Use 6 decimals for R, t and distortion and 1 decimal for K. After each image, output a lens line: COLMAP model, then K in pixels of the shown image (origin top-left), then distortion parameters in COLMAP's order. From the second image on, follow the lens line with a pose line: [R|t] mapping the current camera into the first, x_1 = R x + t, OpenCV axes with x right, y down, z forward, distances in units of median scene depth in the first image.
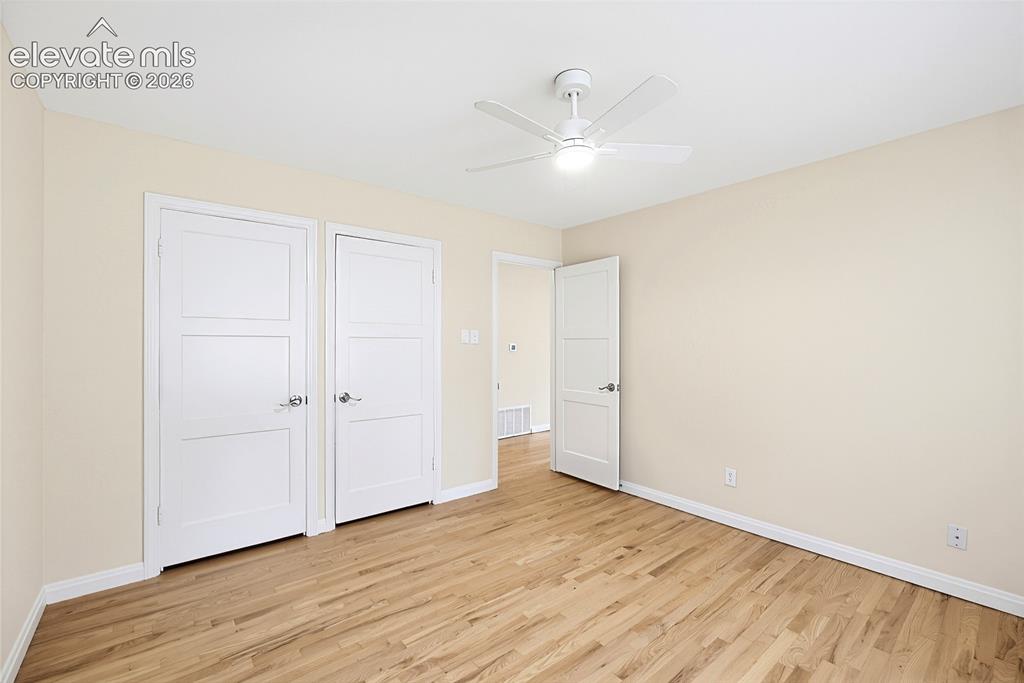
lens RADIAL K [[434.9, 0, 512.0], [0, 434.9, 339.2], [0, 0, 1]] dist [-0.023344, 0.008547]
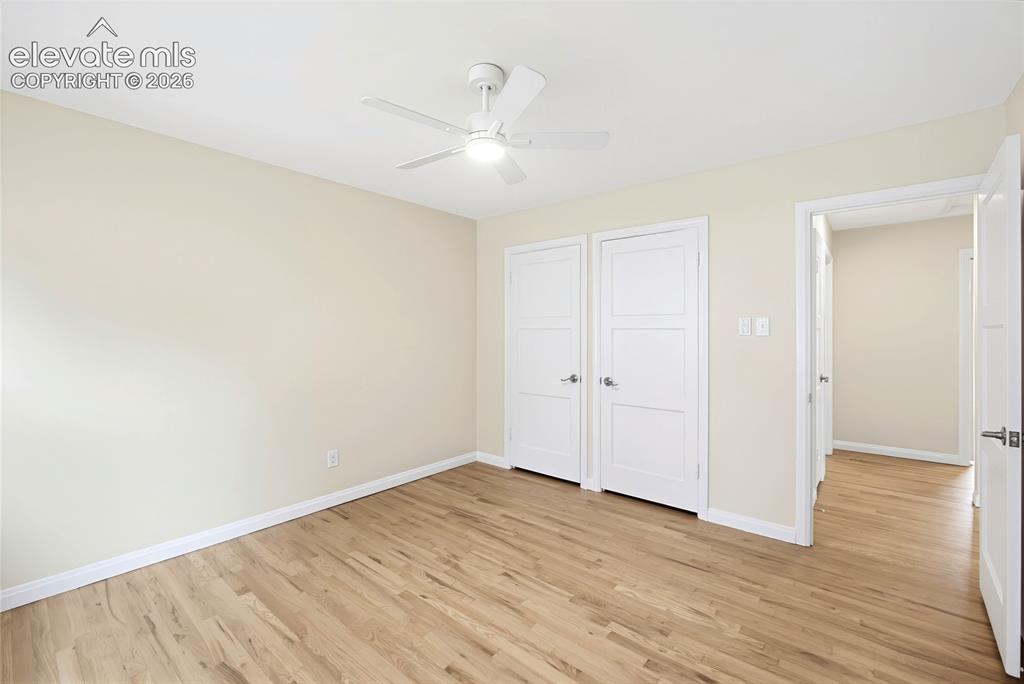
lens RADIAL K [[434.9, 0, 512.0], [0, 434.9, 339.7], [0, 0, 1]] dist [-0.023344, 0.008547]
pose [[0.193087, 0.011793, -0.981111, 0.833478], [0.004578, 0.999906, 0.012920, 0.007763], [0.981171, -0.006987, 0.193015, 0.638051]]
